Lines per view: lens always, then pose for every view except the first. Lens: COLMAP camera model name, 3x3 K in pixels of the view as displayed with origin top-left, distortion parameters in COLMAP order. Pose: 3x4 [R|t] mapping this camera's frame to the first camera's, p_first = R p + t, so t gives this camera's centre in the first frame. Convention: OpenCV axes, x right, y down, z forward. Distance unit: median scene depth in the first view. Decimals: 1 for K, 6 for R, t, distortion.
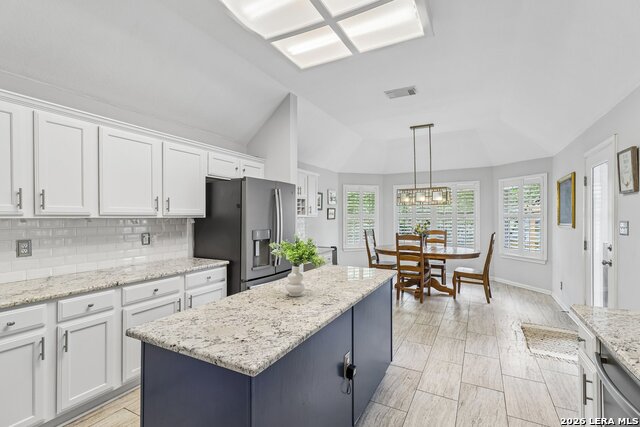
lens RADIAL K [[294.2, 0, 320.9], [0, 294.2, 210.9], [0, 0, 1]] dist [0.015325, -0.000744]
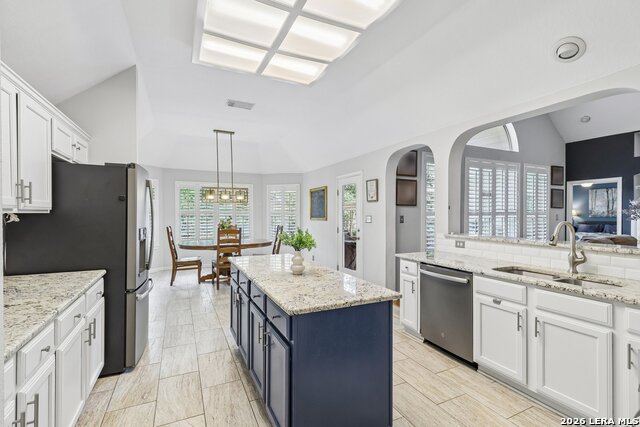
lens RADIAL K [[294.2, 0, 316.6], [0, 294.2, 209.5], [0, 0, 1]] dist [0.015325, -0.000744]
pose [[0.599604, 0.012448, 0.800200, -0.540561], [-0.017450, 0.999845, -0.002478, 0.004088], [-0.800107, -0.012477, 0.599728, 0.085608]]
